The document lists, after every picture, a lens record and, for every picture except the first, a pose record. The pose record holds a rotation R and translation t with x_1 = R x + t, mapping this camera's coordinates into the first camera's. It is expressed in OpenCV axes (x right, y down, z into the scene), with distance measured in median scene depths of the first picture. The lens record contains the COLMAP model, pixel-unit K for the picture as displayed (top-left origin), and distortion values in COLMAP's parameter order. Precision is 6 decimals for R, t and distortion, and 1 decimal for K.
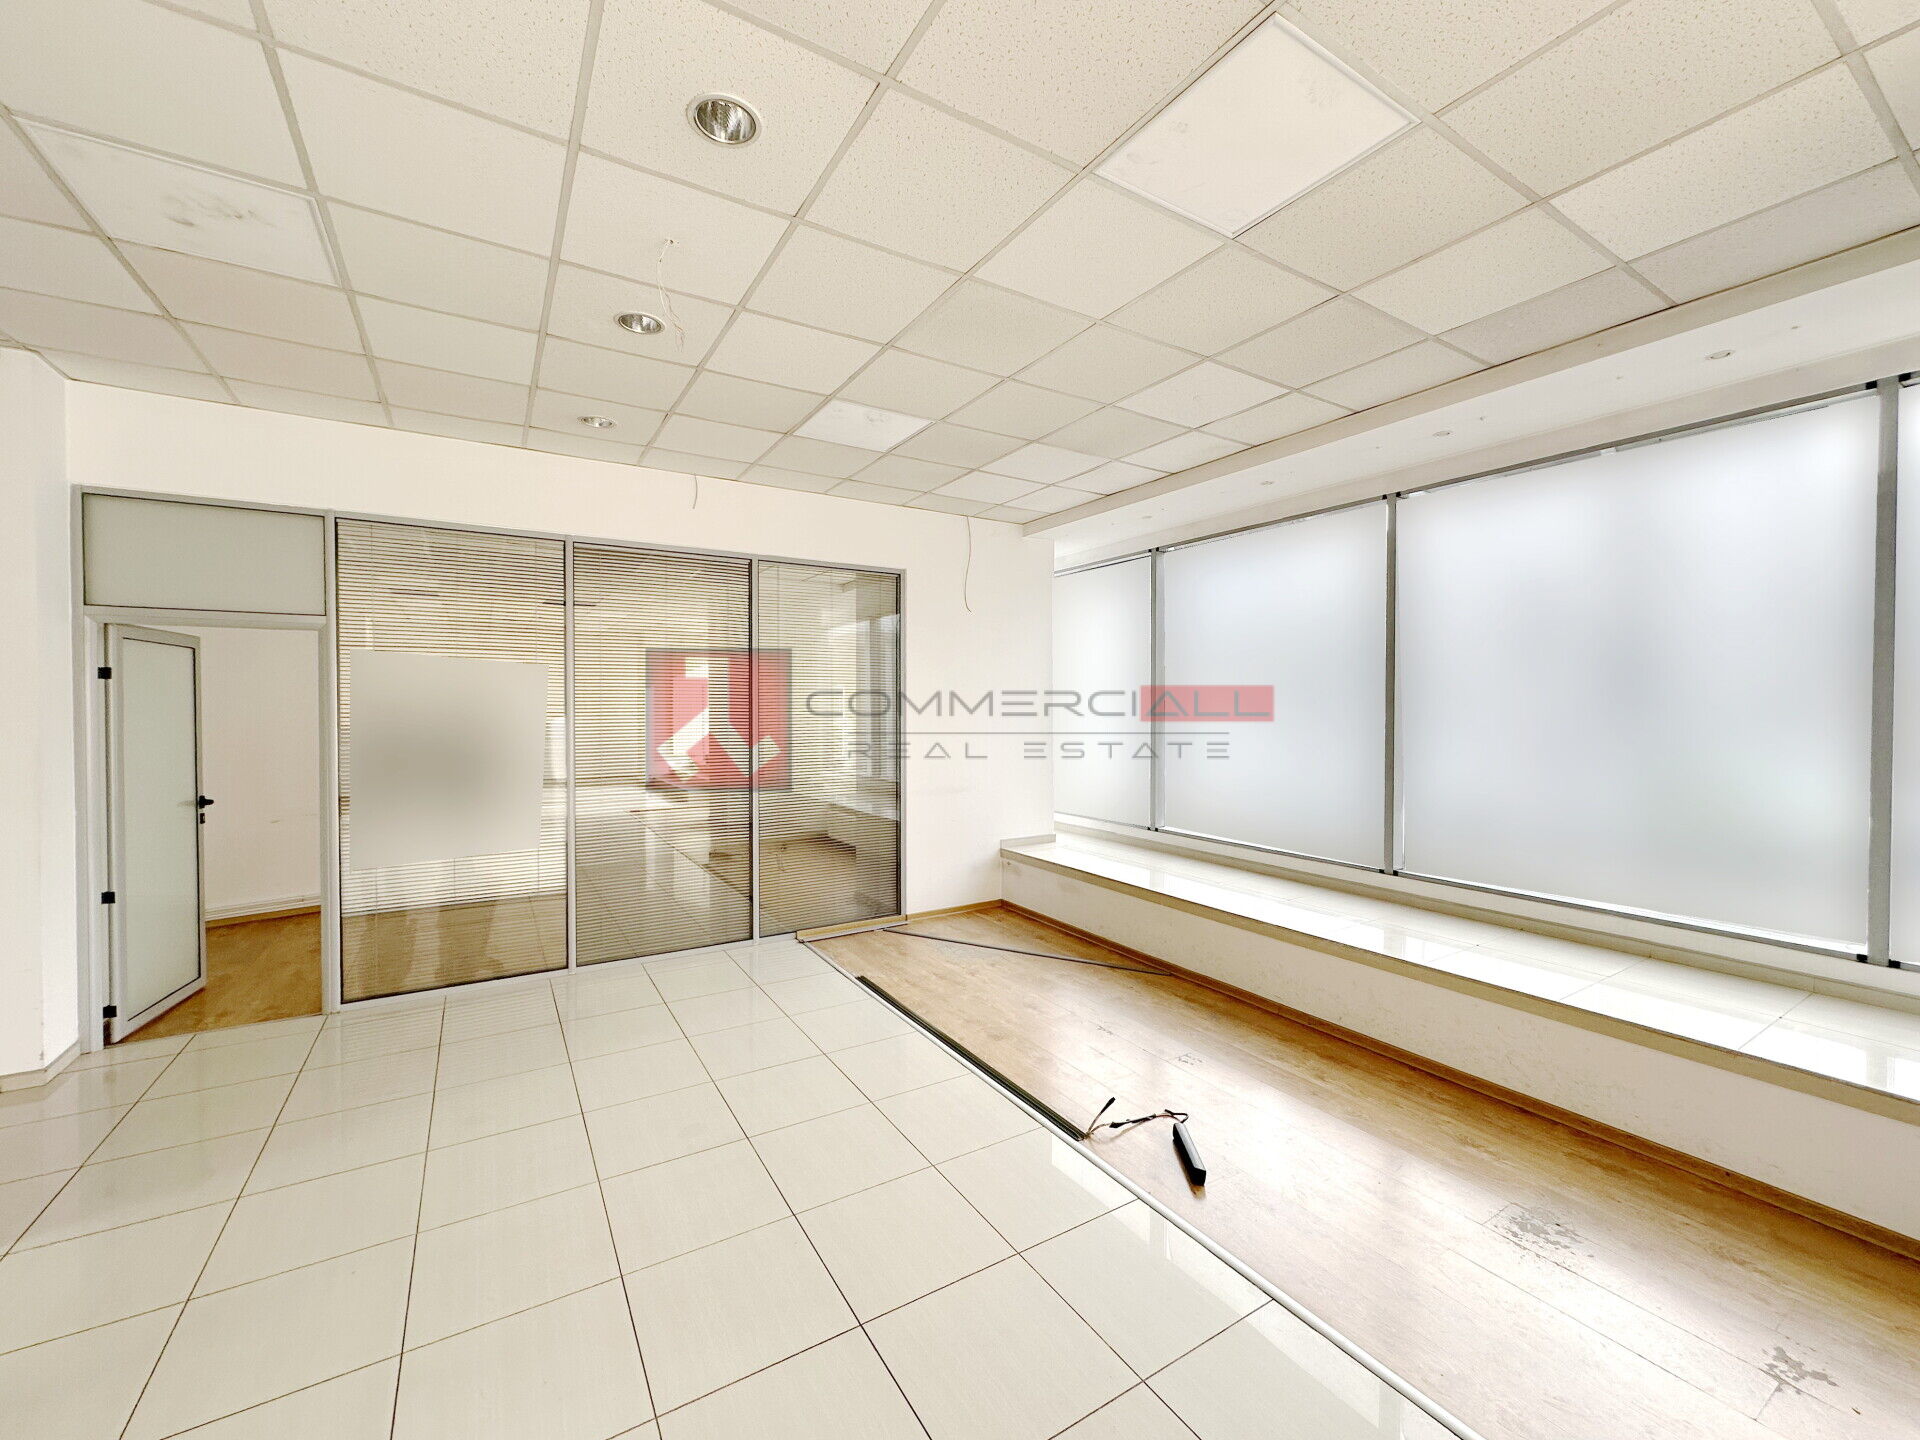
lens RADIAL K [[769.4, 0, 957.4], [0, 769.4, 716.1], [0, 0, 1]] dist [0.004442, 0.000205]
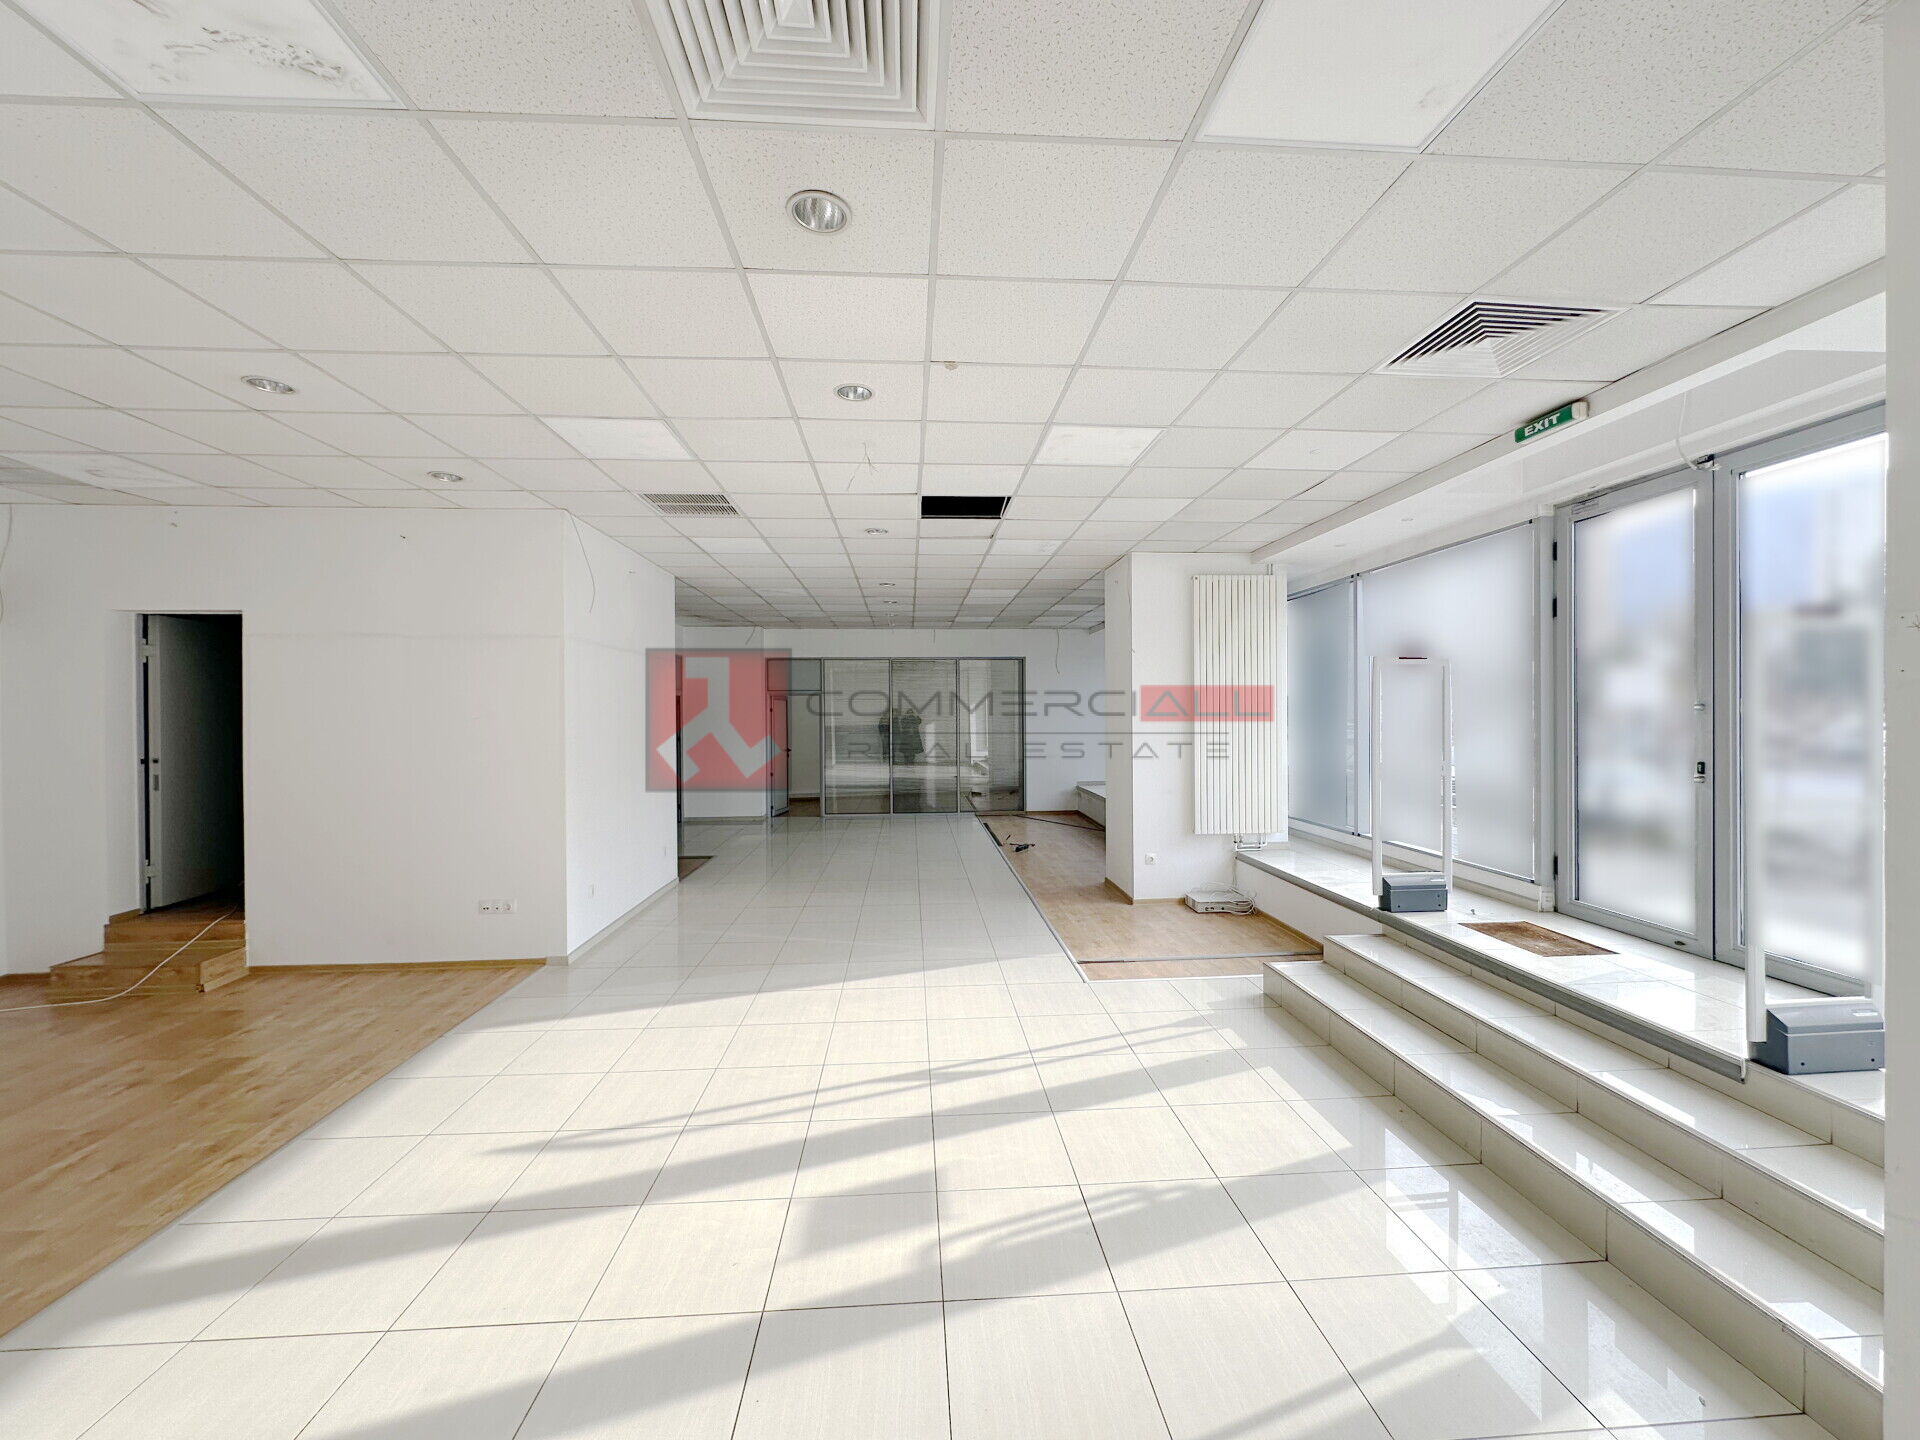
lens RADIAL K [[764.1, 0, 956.9], [0, 764.1, 715.7], [0, 0, 1]] dist [-0.000268, 0.000416]
pose [[0.887839, -0.004919, -0.460127, 0.774058], [0.000462, 0.999952, -0.009799, 0.003323], [0.460153, 0.008488, 0.887799, -1.057009]]
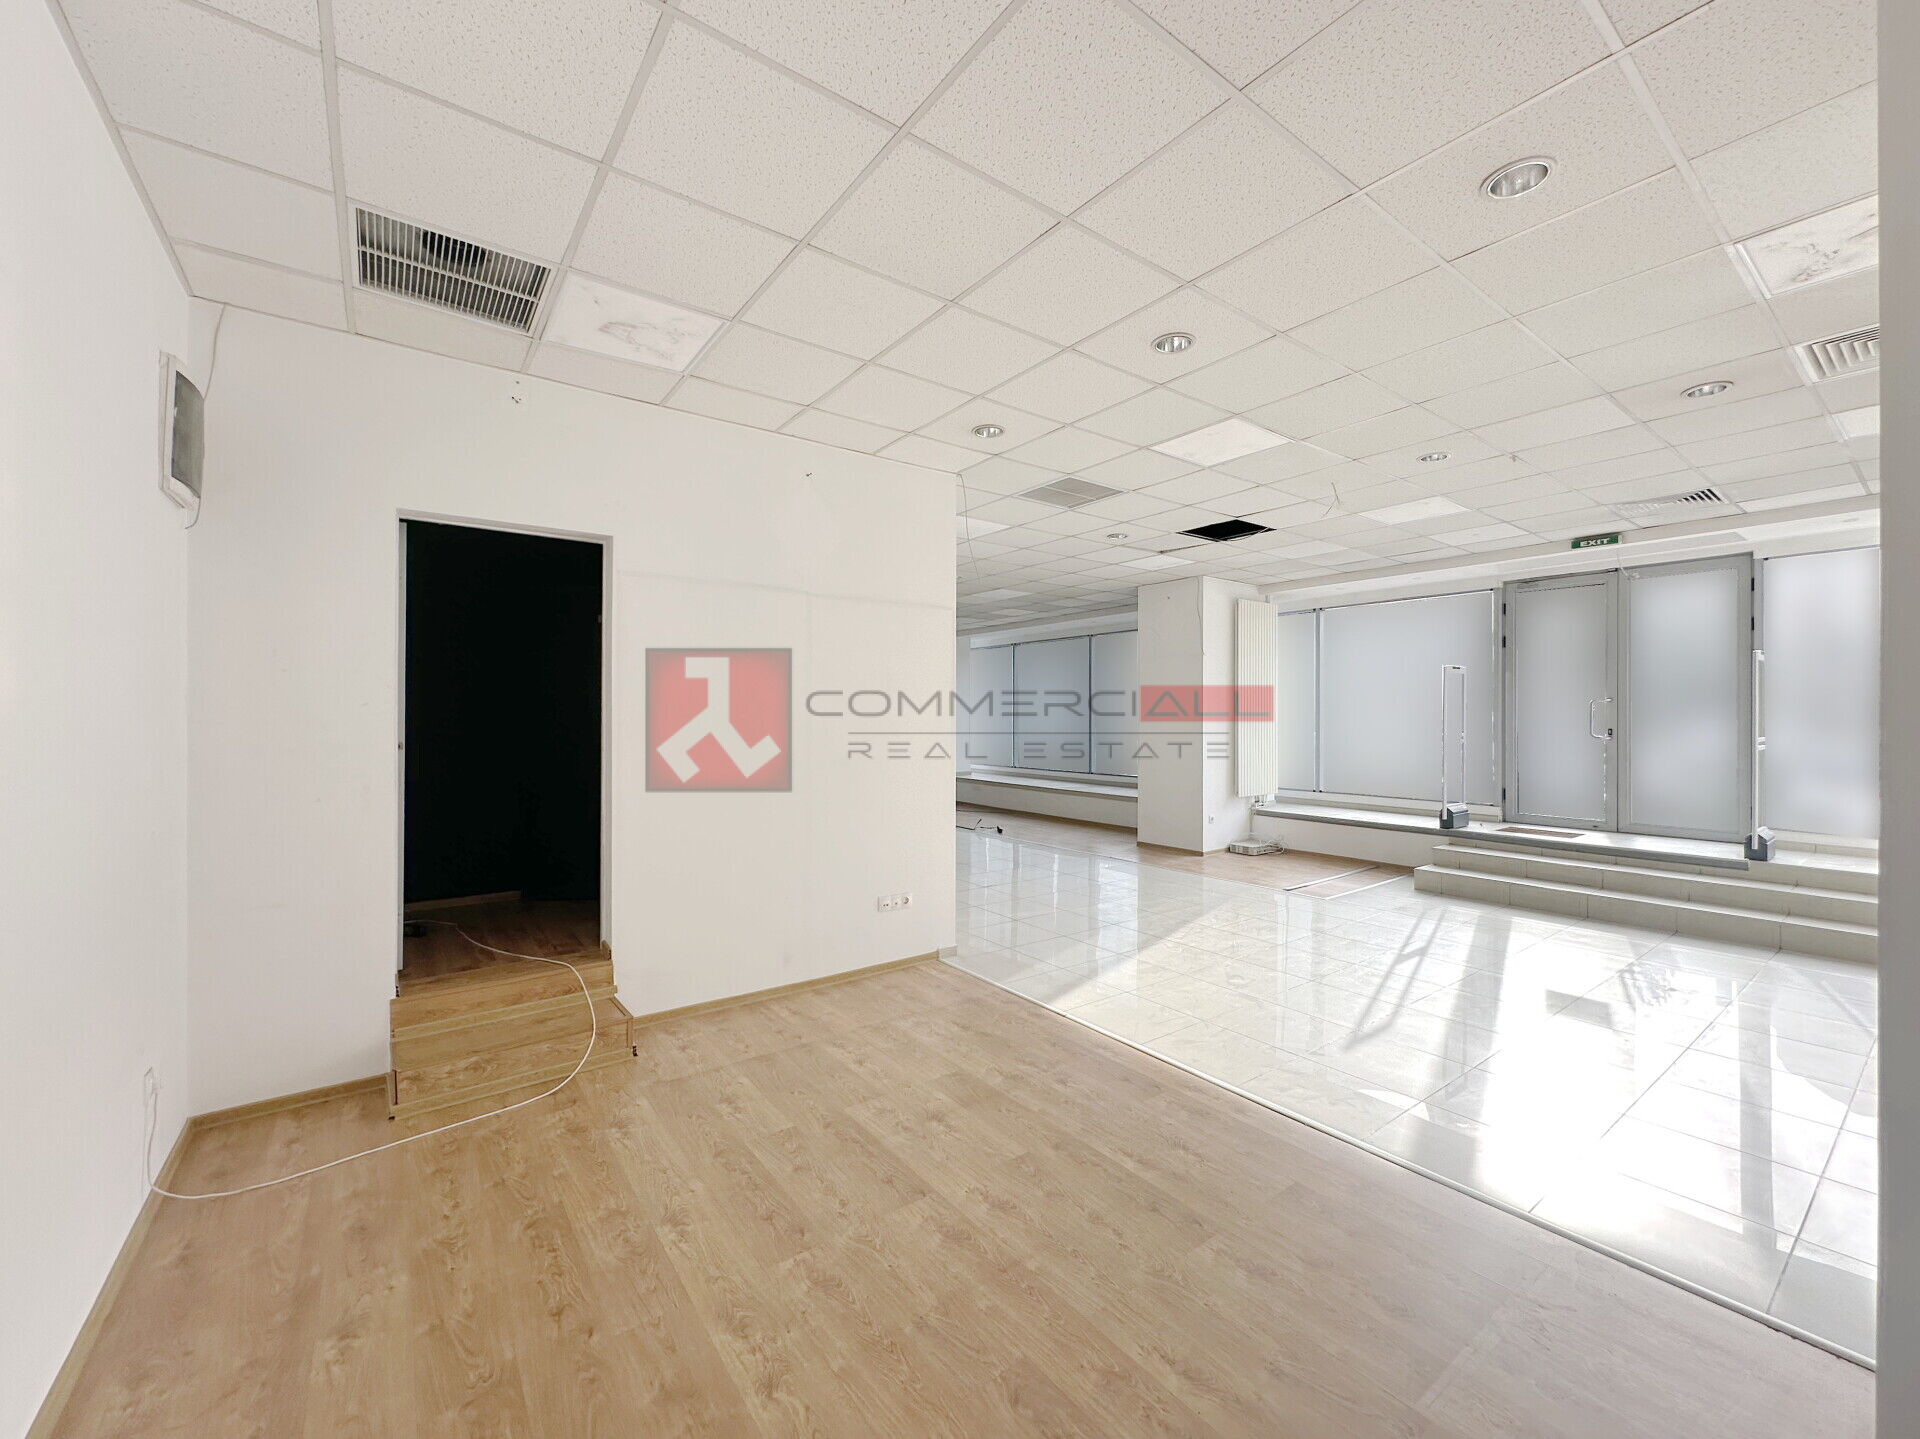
lens RADIAL K [[770.7, 0, 960.0], [0, 770.7, 719.5], [0, 0, 1]] dist [-0.002873, -0.000124]
pose [[0.995632, -0.000722, 0.093367, -0.128180], [0.001781, 0.999935, -0.011266, 0.034243], [-0.093353, 0.011383, 0.995568, -1.328756]]
